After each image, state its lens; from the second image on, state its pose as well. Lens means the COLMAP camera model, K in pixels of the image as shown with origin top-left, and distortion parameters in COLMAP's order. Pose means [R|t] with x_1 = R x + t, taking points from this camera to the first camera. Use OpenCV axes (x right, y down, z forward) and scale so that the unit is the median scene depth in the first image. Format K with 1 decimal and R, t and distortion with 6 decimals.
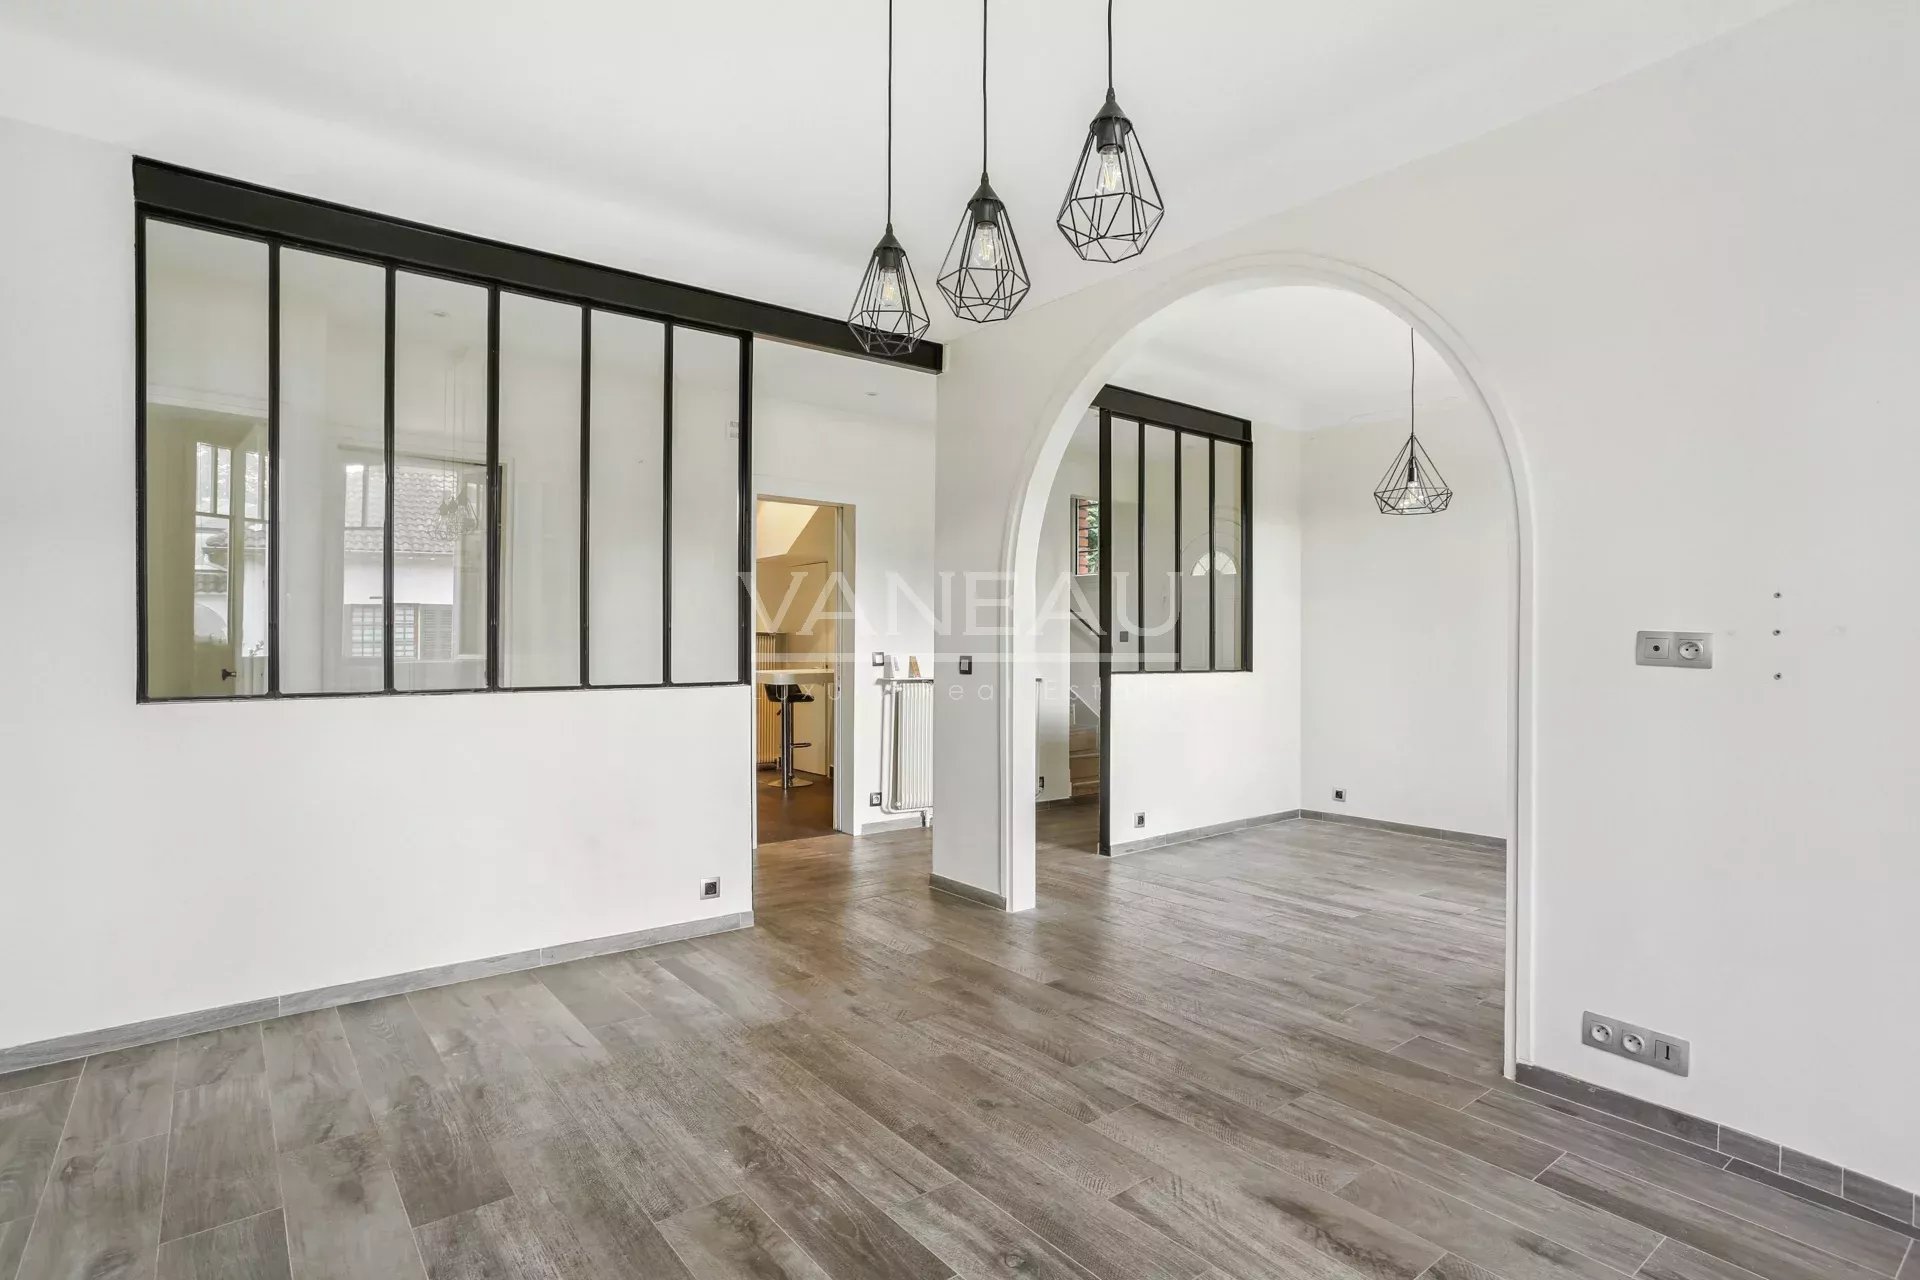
lens RADIAL K [[979.0, 0, 958.3], [0, 979.0, 620.0], [0, 0, 1]] dist [-0.048185, 0.027830]
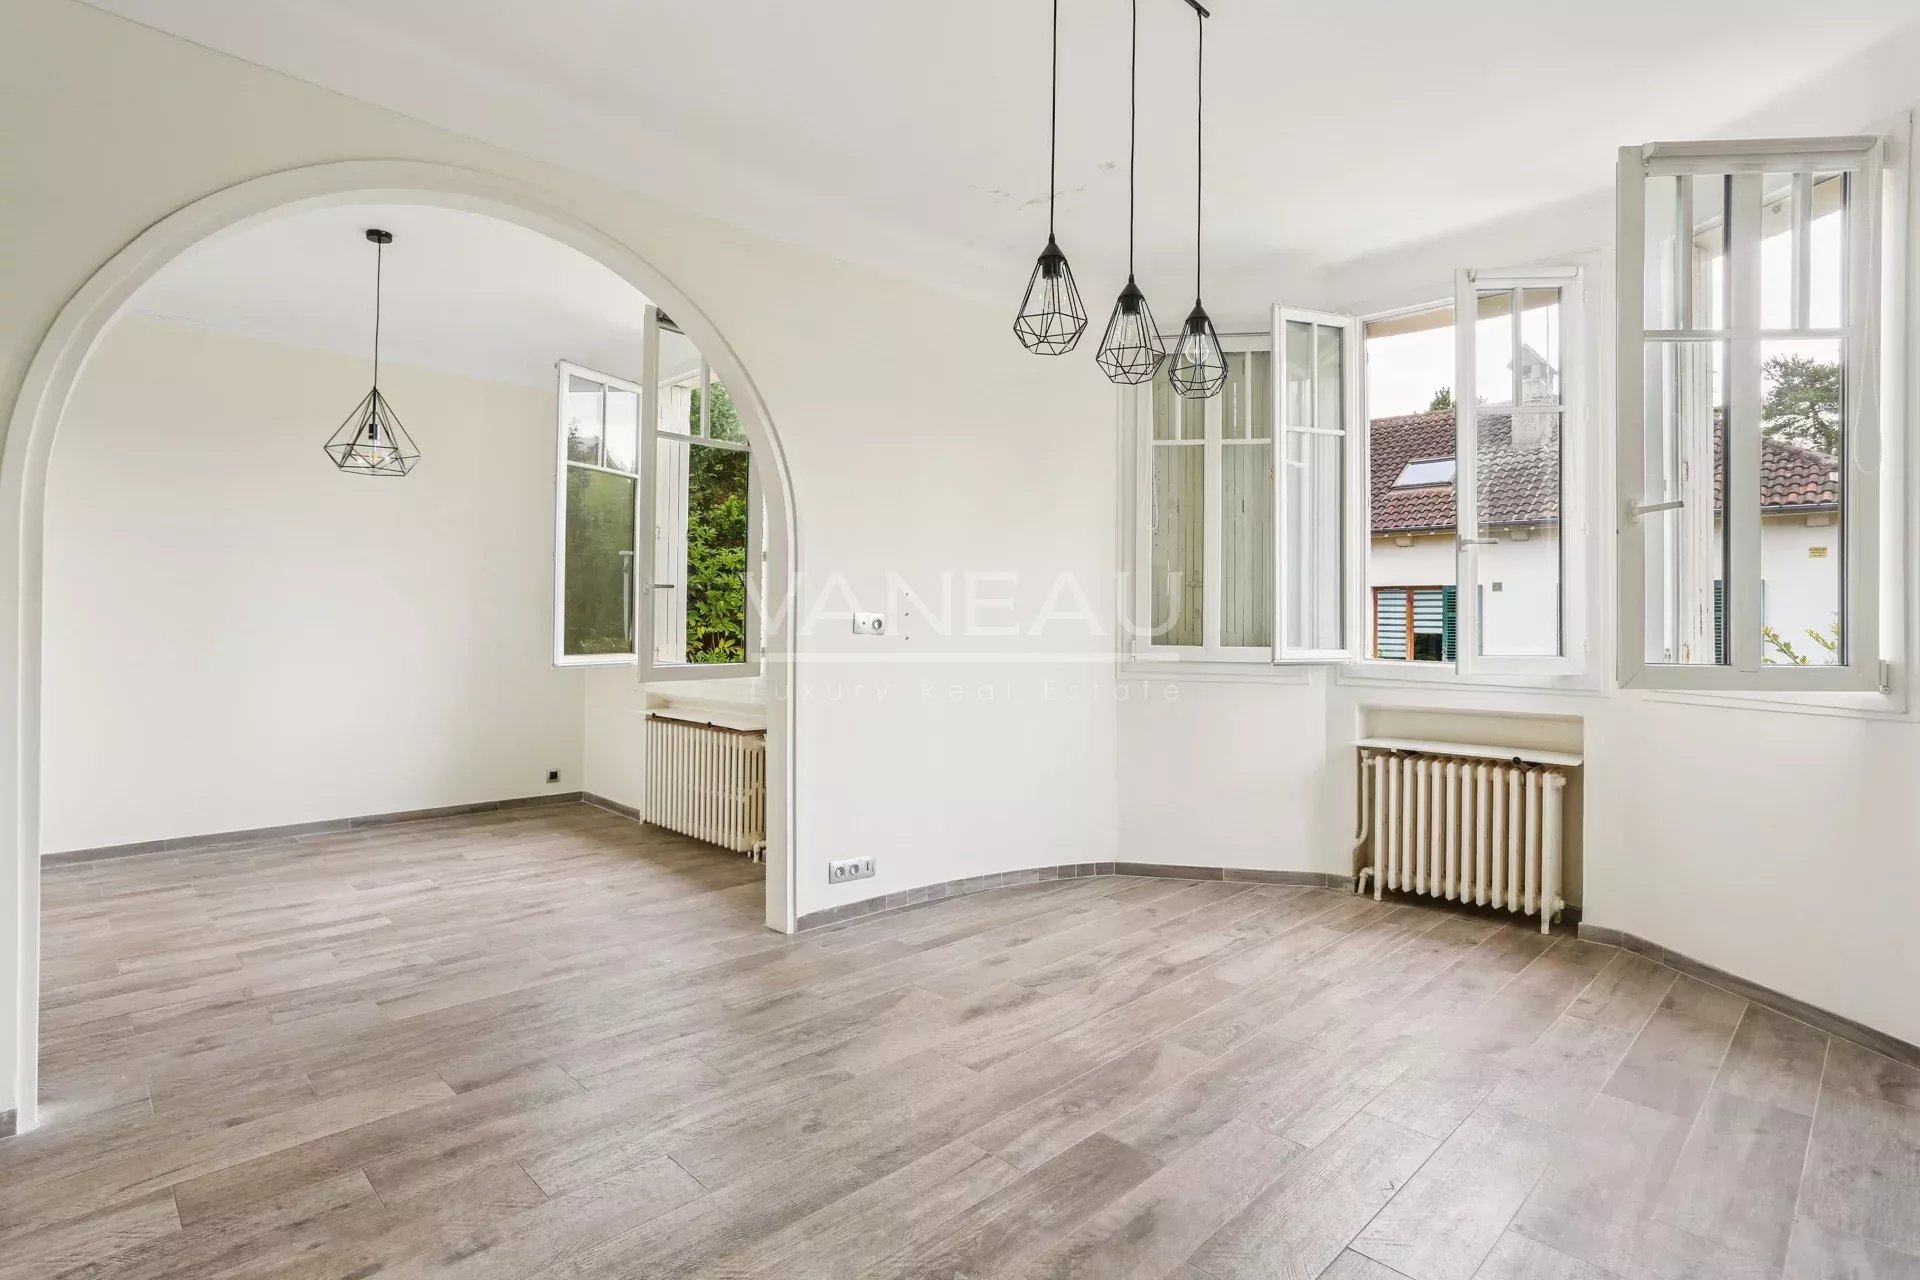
lens RADIAL K [[979.0, 0, 958.3], [0, 979.0, 620.0], [0, 0, 1]] dist [-0.048185, 0.027830]
pose [[-0.119977, -0.004509, 0.992766, -0.917644], [-0.031106, 0.999516, 0.000780, 0.017661], [-0.992289, -0.030787, -0.120059, 1.018869]]
